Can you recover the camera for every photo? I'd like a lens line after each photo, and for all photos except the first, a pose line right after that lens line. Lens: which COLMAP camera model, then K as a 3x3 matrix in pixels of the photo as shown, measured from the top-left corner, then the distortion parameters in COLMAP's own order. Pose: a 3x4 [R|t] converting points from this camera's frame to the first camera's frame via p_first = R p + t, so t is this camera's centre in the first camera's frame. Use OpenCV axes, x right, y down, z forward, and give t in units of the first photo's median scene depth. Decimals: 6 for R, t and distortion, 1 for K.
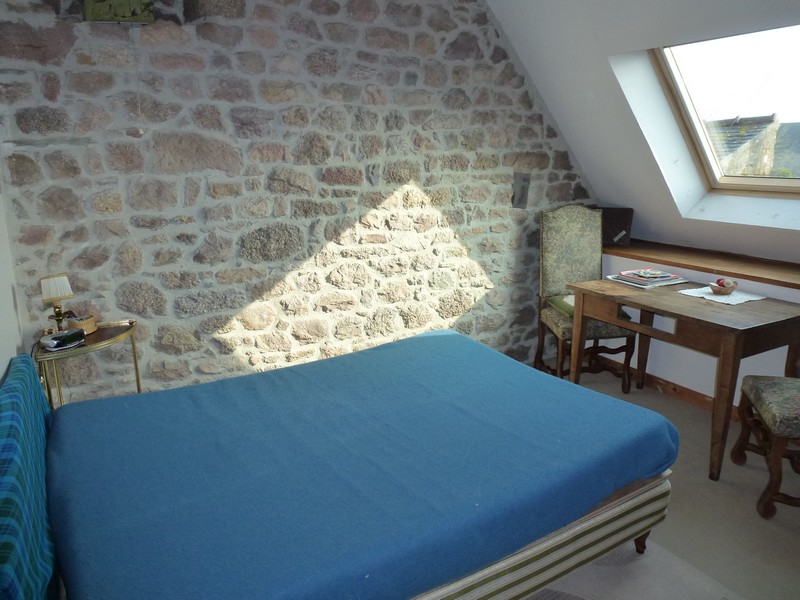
lens RADIAL K [[587.8, 0, 397.0], [0, 587.8, 299.9], [0, 0, 1]] dist [-0.069952, 0.030627]
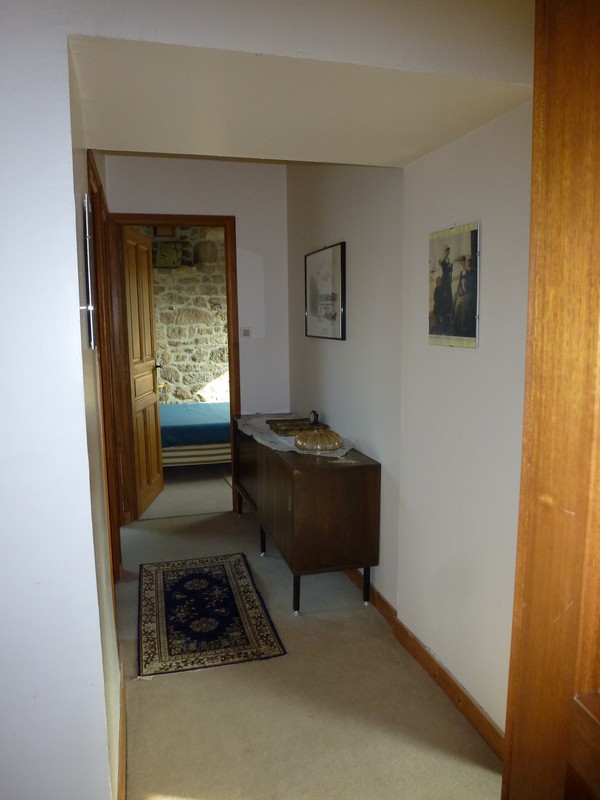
lens RADIAL K [[587.8, 0, 301.8], [0, 587.8, 399.3], [0, 0, 1]] dist [-0.069952, 0.030627]
pose [[0.956212, 0.035762, -0.290482, 0.813681], [-0.063285, 0.994291, -0.085912, 0.278061], [0.285751, 0.100534, 0.953016, -1.188387]]
